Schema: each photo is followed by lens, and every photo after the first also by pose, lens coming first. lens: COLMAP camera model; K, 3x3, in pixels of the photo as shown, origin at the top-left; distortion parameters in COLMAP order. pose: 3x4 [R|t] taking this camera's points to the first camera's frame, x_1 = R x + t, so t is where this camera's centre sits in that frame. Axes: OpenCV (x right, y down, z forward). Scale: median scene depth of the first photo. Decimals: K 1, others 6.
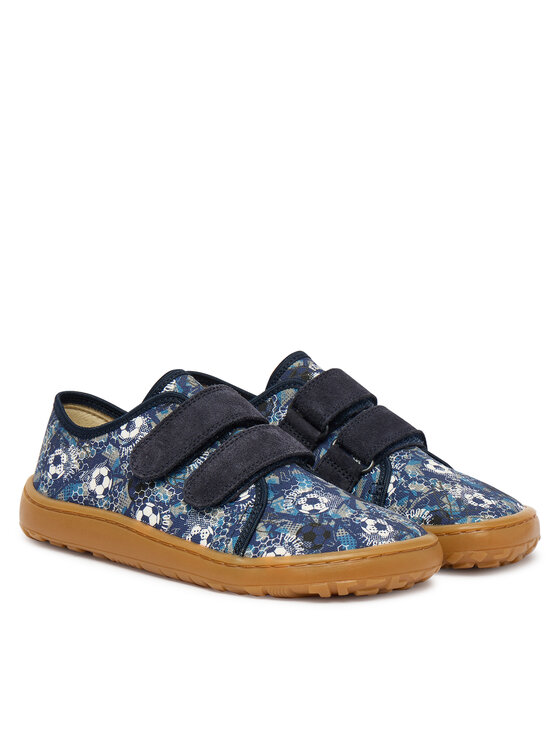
lens RADIAL K [[2297.2, 0, 280.5], [0, 2297.2, 372.3], [0, 0, 1]] dist [0.368220, 0.000000]
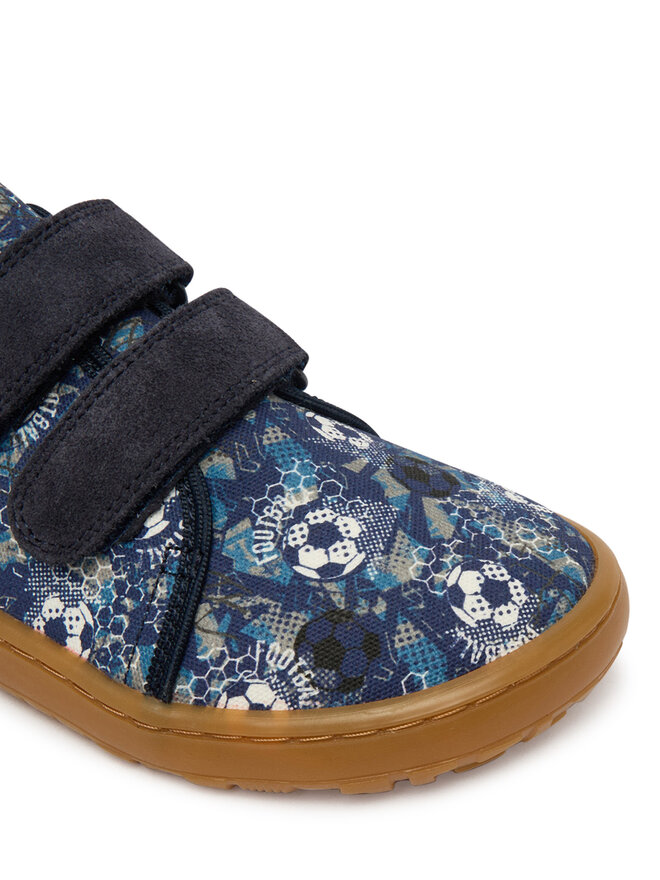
lens RADIAL K [[1387.1, 0, 336.5], [0, 1387.1, 445.5], [0, 0, 1]] dist [0.011204, 0.000000]
pose [[0.993076, -0.110126, 0.040902, 0.007876], [0.078963, 0.883528, 0.461674, -0.071043], [-0.086980, -0.455247, 0.886106, 0.779964]]
